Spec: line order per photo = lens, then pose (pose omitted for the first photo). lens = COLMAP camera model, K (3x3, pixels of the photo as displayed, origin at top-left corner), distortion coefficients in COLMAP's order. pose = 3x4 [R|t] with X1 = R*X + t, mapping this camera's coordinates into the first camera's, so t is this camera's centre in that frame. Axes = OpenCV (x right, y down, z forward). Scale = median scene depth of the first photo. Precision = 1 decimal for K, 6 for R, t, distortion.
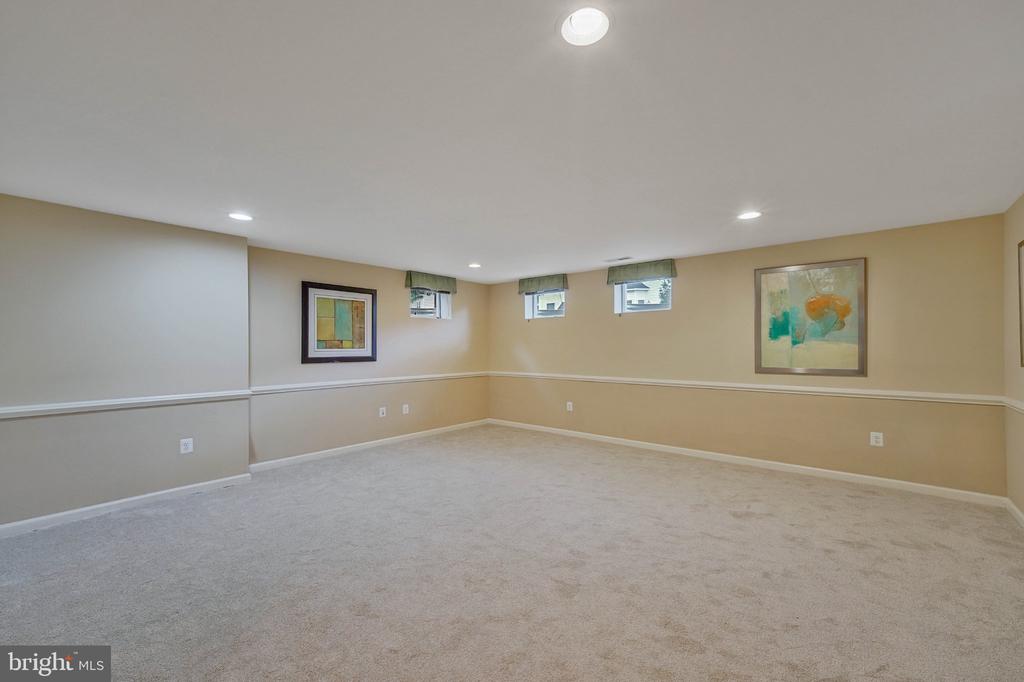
lens RADIAL K [[418.3, 0, 515.0], [0, 418.3, 354.1], [0, 0, 1]] dist [0.011101, 0.000043]
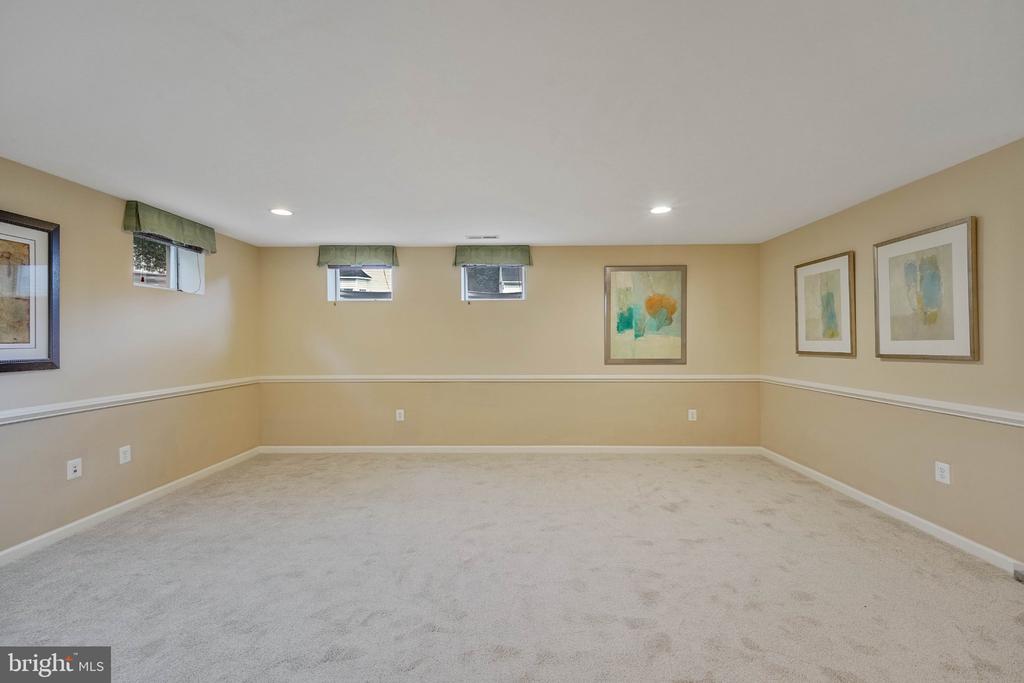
lens RADIAL K [[425.4, 0, 509.4], [0, 425.4, 345.7], [0, 0, 1]] dist [0.002883, -0.000644]
pose [[0.775924, -0.009886, 0.630749, -0.290554], [0.010527, 0.999941, 0.002722, -0.007479], [-0.630738, 0.004528, 0.775982, 0.335167]]
